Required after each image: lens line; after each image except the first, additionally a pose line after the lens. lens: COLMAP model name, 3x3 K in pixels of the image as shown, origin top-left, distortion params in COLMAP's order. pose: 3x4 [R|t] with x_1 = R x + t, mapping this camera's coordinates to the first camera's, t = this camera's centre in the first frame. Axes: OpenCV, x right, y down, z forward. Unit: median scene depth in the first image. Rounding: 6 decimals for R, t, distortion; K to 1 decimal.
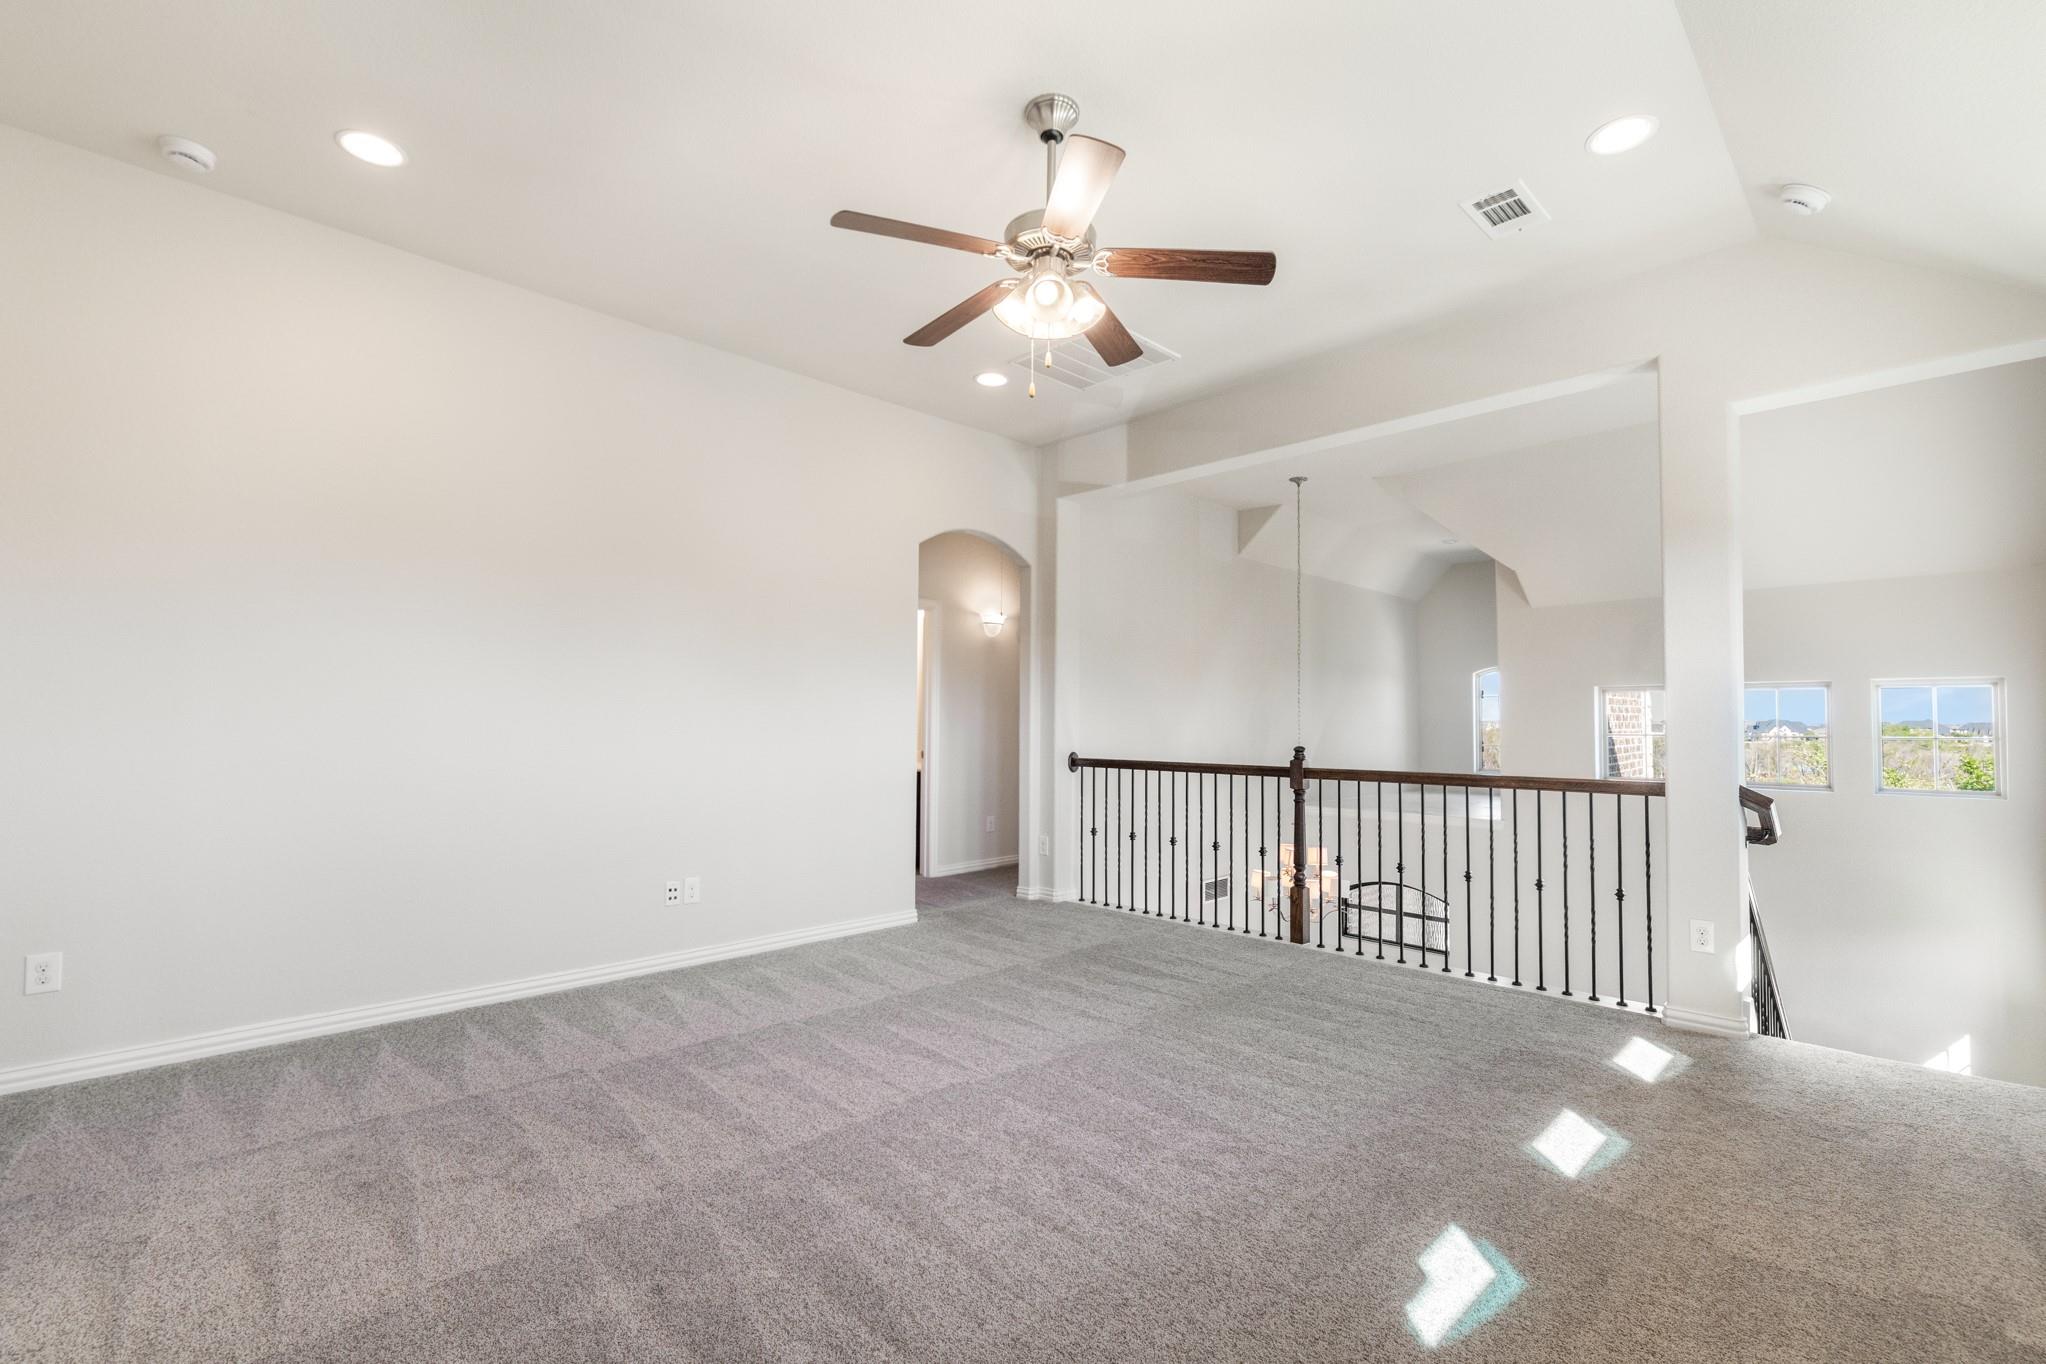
lens RADIAL K [[904.2, 0, 1002.9], [0, 904.2, 693.7], [0, 0, 1]] dist [0.001091, 0.000217]
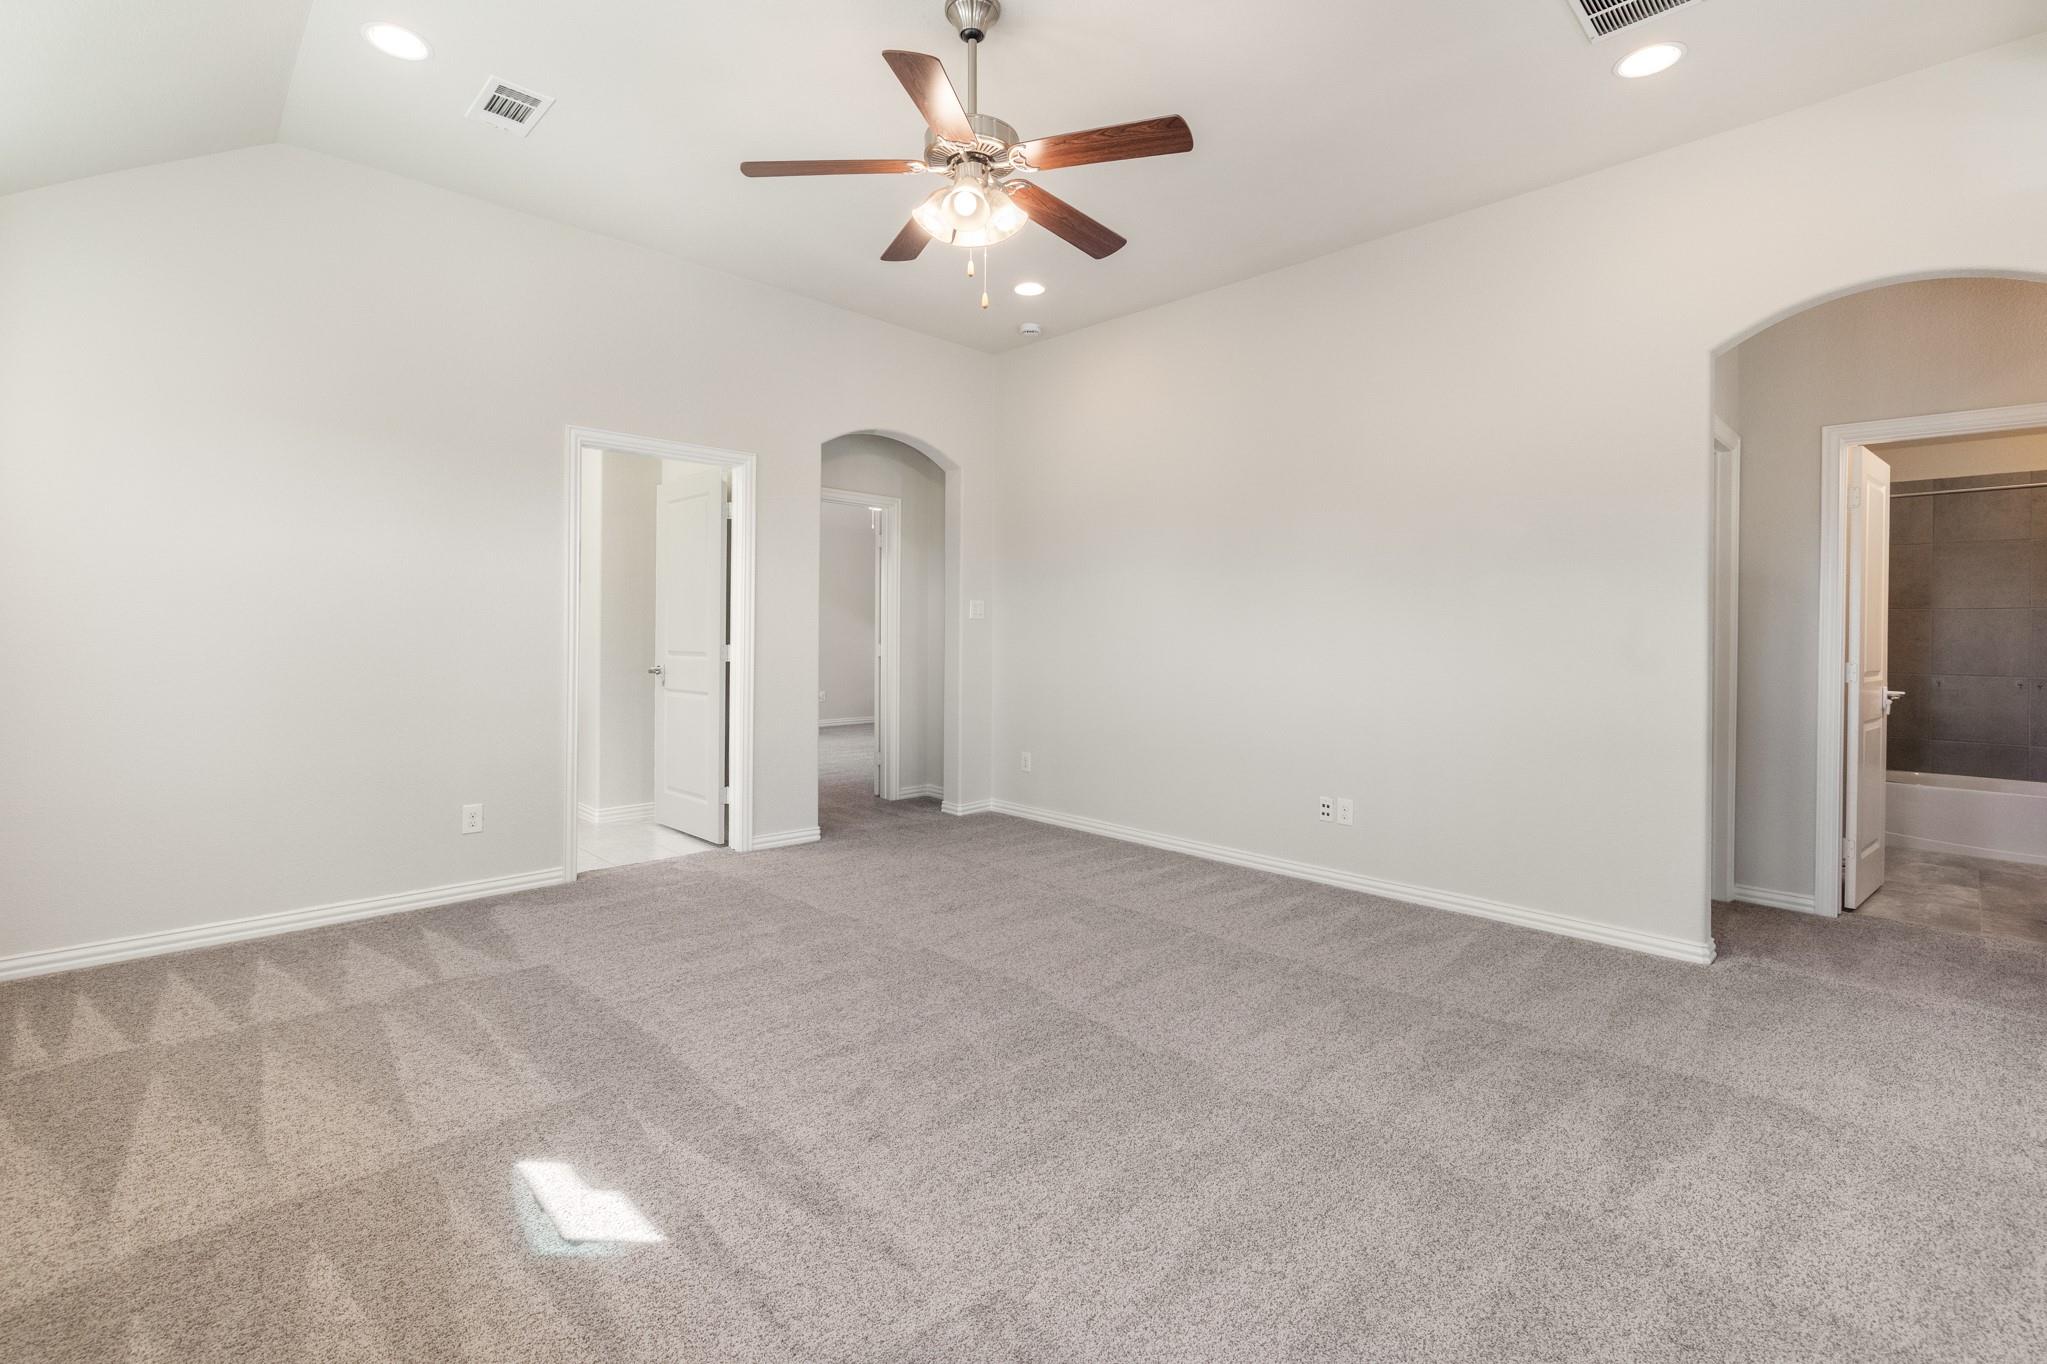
lens RADIAL K [[920.0, 0, 1026.6], [0, 920.0, 638.4], [0, 0, 1]] dist [0.002270, 0.000242]
pose [[0.007315, 0.001890, -0.999971, 0.818915], [0.024235, 0.999704, 0.002067, 0.022807], [0.999680, -0.024249, 0.007267, 0.813249]]
